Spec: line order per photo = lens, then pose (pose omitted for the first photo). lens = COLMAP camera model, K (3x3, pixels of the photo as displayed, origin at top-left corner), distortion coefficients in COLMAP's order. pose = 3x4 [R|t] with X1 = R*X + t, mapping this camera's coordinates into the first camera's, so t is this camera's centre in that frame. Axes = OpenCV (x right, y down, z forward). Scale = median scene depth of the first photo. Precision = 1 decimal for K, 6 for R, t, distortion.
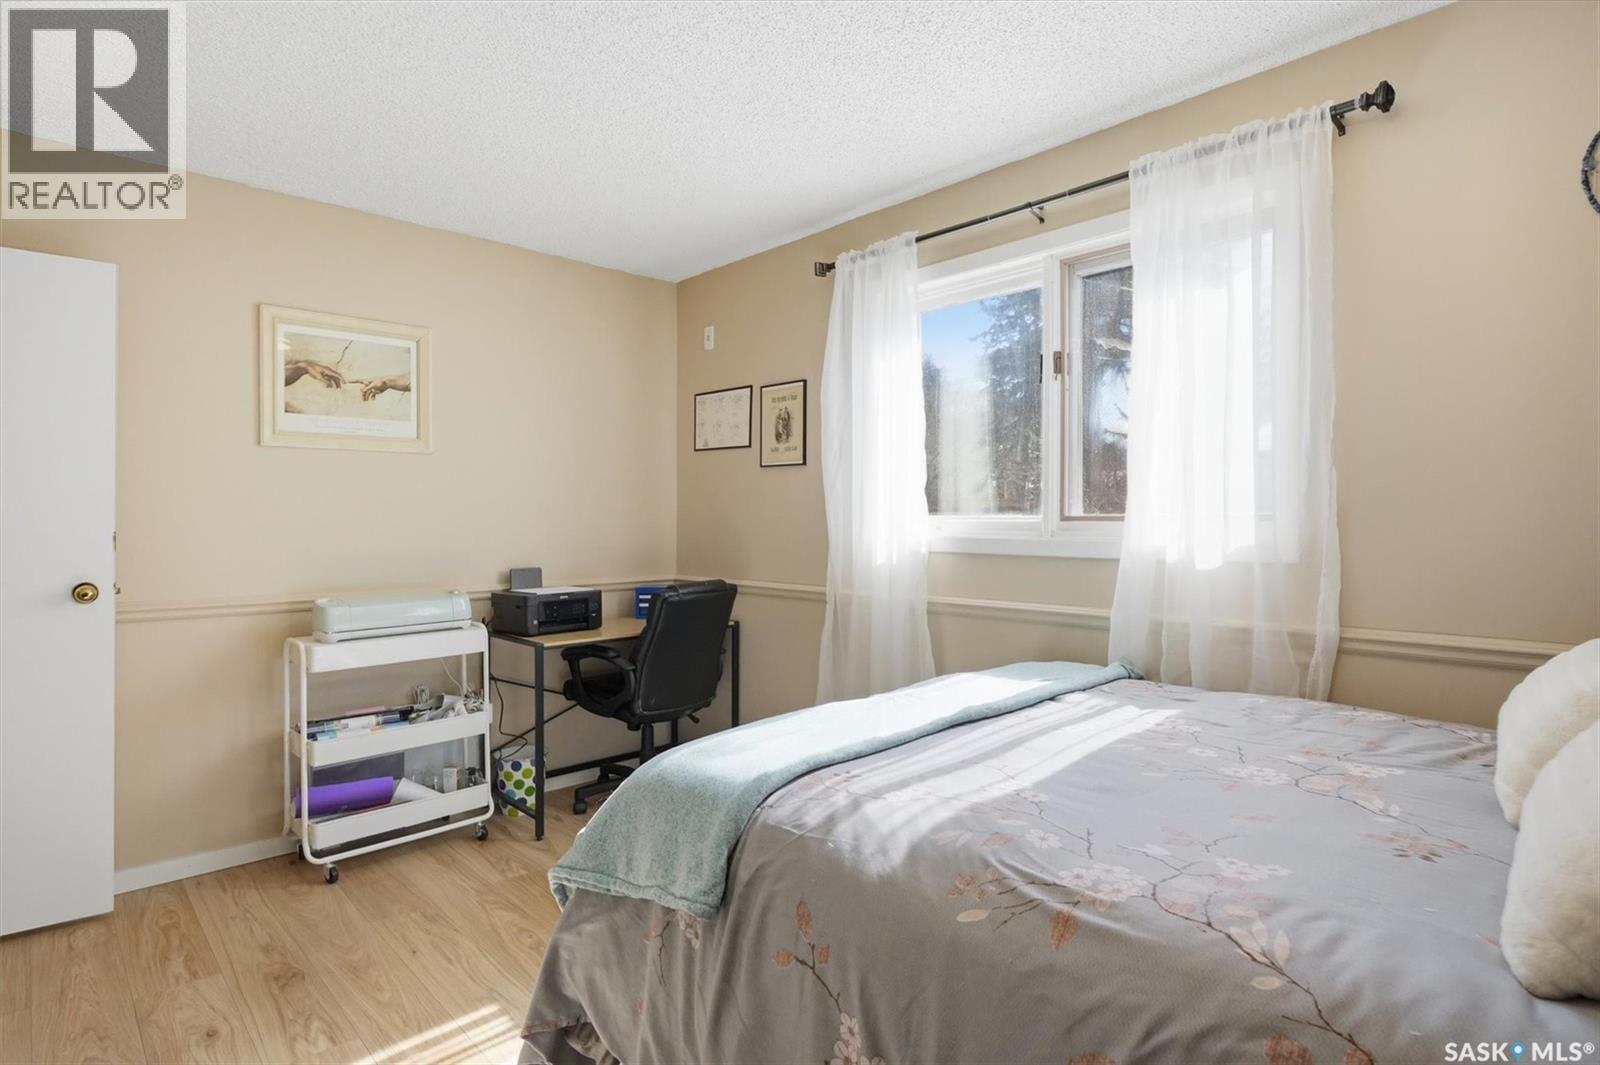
lens RADIAL K [[842.4, 0, 792.6], [0, 842.4, 528.1], [0, 0, 1]] dist [0.001588, -0.001534]
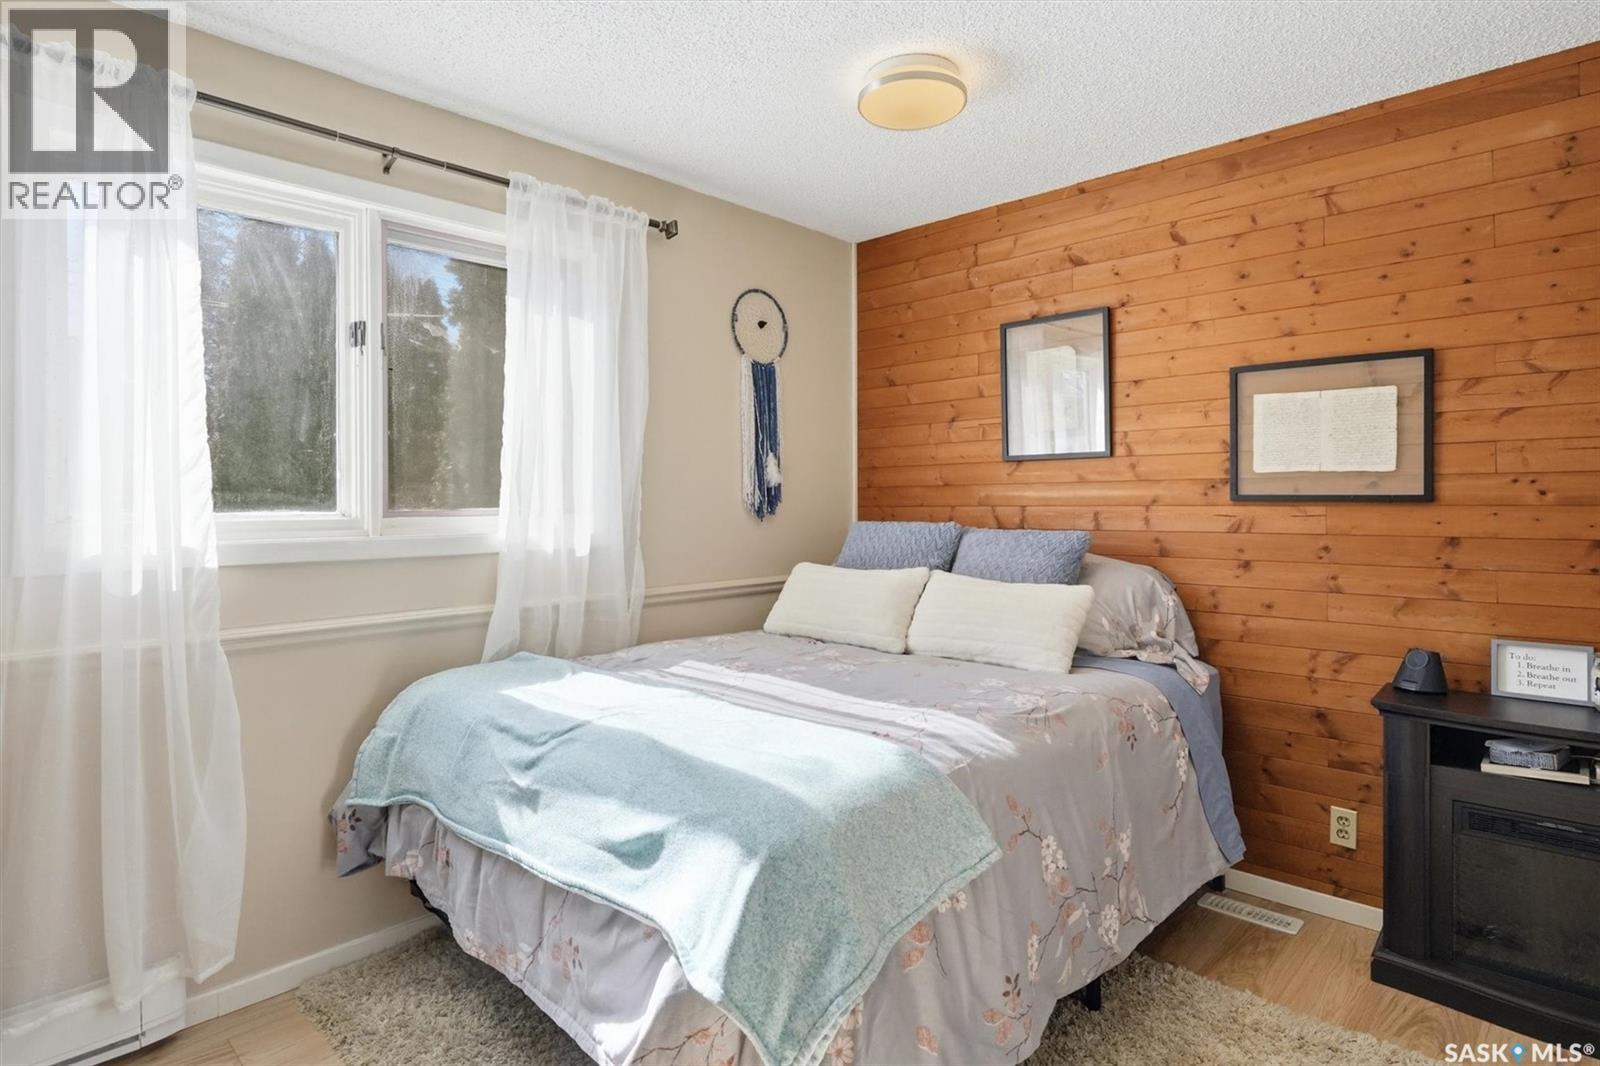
lens RADIAL K [[842.4, 0, 809.9], [0, 842.4, 505.9], [0, 0, 1]] dist [0.001588, -0.001534]
pose [[-0.059677, -0.004046, 0.998210, -0.712064], [0.018528, 0.999815, 0.005160, -0.020705], [-0.998046, 0.018803, -0.059591, 0.748776]]
